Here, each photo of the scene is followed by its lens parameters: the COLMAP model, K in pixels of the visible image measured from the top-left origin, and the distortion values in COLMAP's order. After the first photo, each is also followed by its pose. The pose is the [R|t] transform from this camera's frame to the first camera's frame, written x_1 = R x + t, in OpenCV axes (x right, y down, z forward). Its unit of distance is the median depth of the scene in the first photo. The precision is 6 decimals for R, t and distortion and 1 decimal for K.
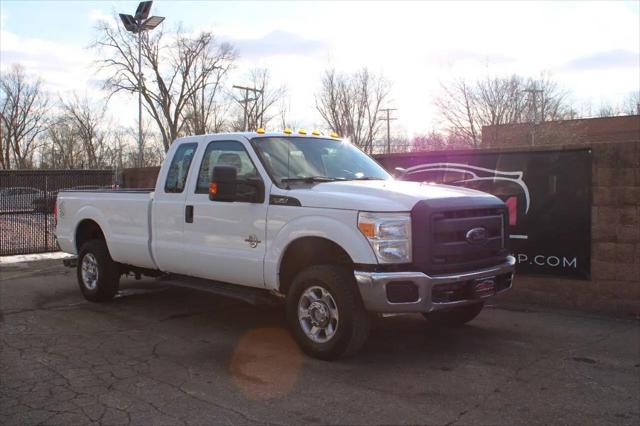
lens RADIAL K [[795.7, 0, 320.6], [0, 795.7, 213.4], [0, 0, 1]] dist [-0.086113, 0.022801]
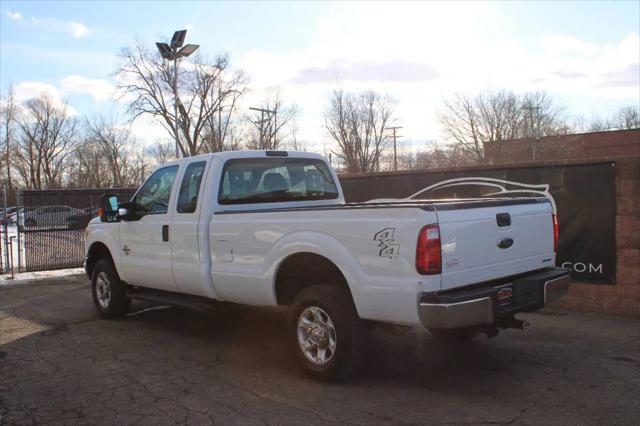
lens RADIAL K [[750.1, 0, 307.5], [0, 750.1, 212.8], [0, 0, 1]] dist [-0.105773, 0.012644]
pose [[0.999798, -0.014457, -0.013940, -0.021798], [0.014204, 0.999736, -0.018071, -0.000291], [0.014197, 0.017869, 0.999740, -0.002673]]
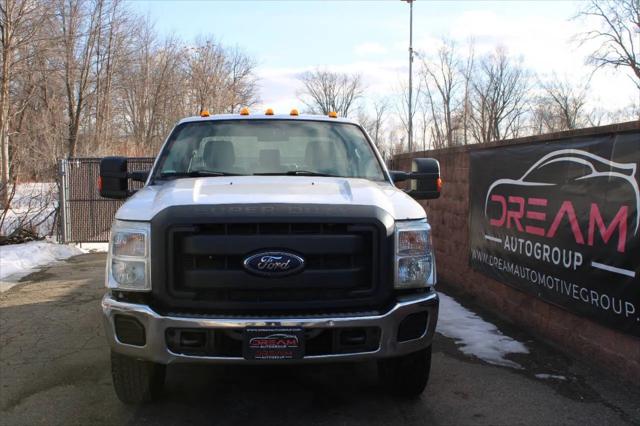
lens RADIAL K [[823.4, 0, 321.7], [0, 823.4, 222.0], [0, 0, 1]] dist [-0.074502, 0.029780]
pose [[0.710649, 0.054355, -0.701444, 0.196294], [-0.034213, 0.998501, 0.042712, -0.010276], [0.702714, -0.006355, 0.711444, 0.152581]]
